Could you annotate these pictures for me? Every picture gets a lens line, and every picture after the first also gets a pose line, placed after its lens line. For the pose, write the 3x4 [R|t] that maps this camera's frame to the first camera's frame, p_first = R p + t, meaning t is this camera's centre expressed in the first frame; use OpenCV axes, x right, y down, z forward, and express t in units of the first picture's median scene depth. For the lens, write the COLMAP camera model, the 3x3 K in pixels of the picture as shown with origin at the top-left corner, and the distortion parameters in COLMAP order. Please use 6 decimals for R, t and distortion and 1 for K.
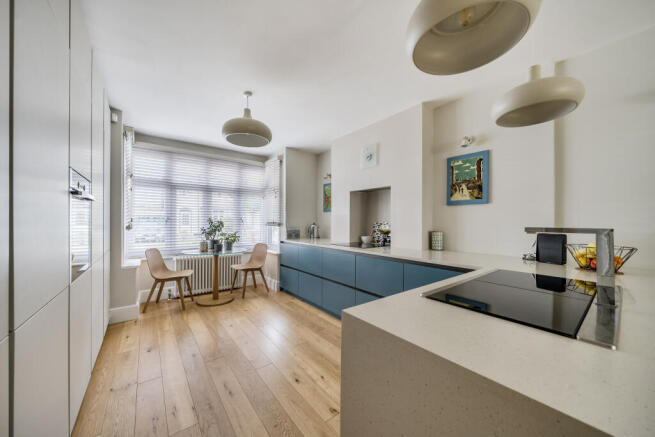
lens RADIAL K [[233.6, 0, 323.6], [0, 233.6, 220.3], [0, 0, 1]] dist [-0.000386, -0.000041]
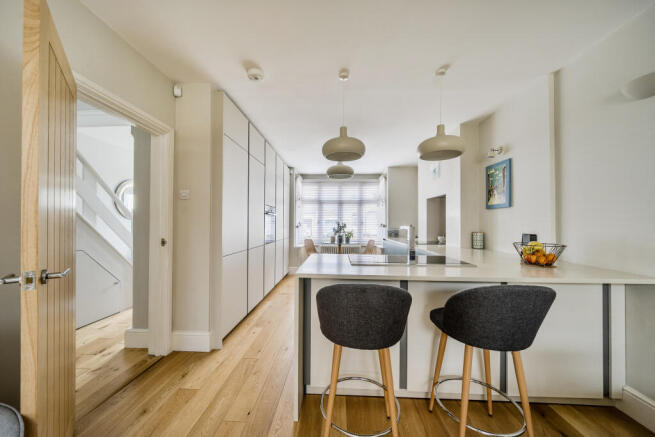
lens RADIAL K [[233.6, 0, 323.6], [0, 233.6, 220.3], [0, 0, 1]] dist [-0.000386, -0.000041]
pose [[0.758677, -0.009010, -0.651404, 0.528701], [0.000362, 0.999910, -0.013409, 0.003793], [0.651467, 0.009938, 0.758612, -0.284466]]
